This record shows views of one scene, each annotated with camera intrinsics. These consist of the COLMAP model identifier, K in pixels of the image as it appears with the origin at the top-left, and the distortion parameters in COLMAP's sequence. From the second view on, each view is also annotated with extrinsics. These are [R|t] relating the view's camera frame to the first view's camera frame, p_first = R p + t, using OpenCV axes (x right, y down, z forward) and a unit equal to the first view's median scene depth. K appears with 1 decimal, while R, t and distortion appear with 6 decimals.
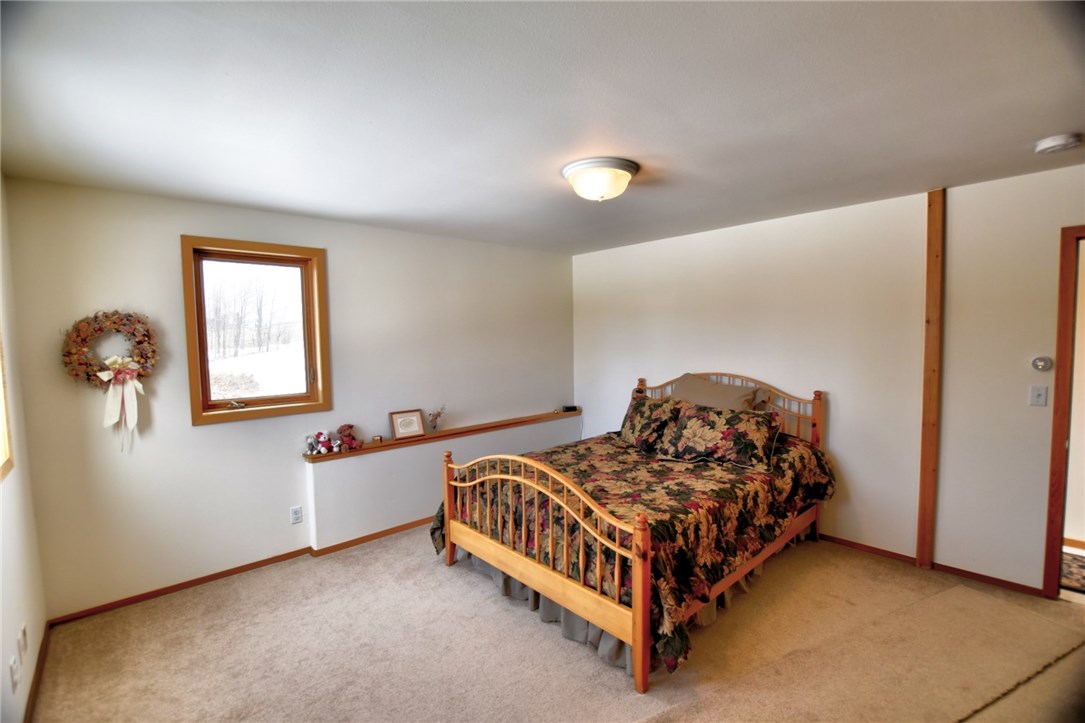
lens RADIAL K [[494.9, 0, 543.0], [0, 494.9, 348.9], [0, 0, 1]] dist [-0.038614, 0.006976]
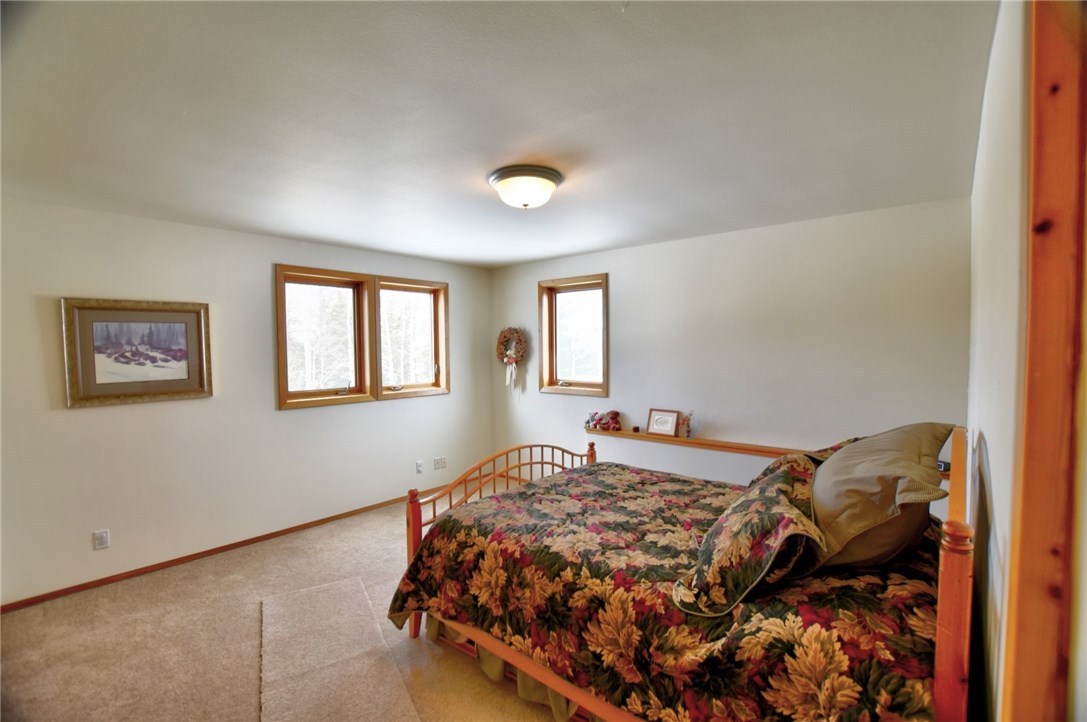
lens RADIAL K [[495.8, 0, 544.0], [0, 495.8, 348.4], [0, 0, 1]] dist [-0.038614, 0.006976]
pose [[0.083621, 0.021843, -0.996258, 0.921585], [-0.019966, 0.999596, 0.020240, -0.029676], [0.996298, 0.018199, 0.084023, 0.776005]]
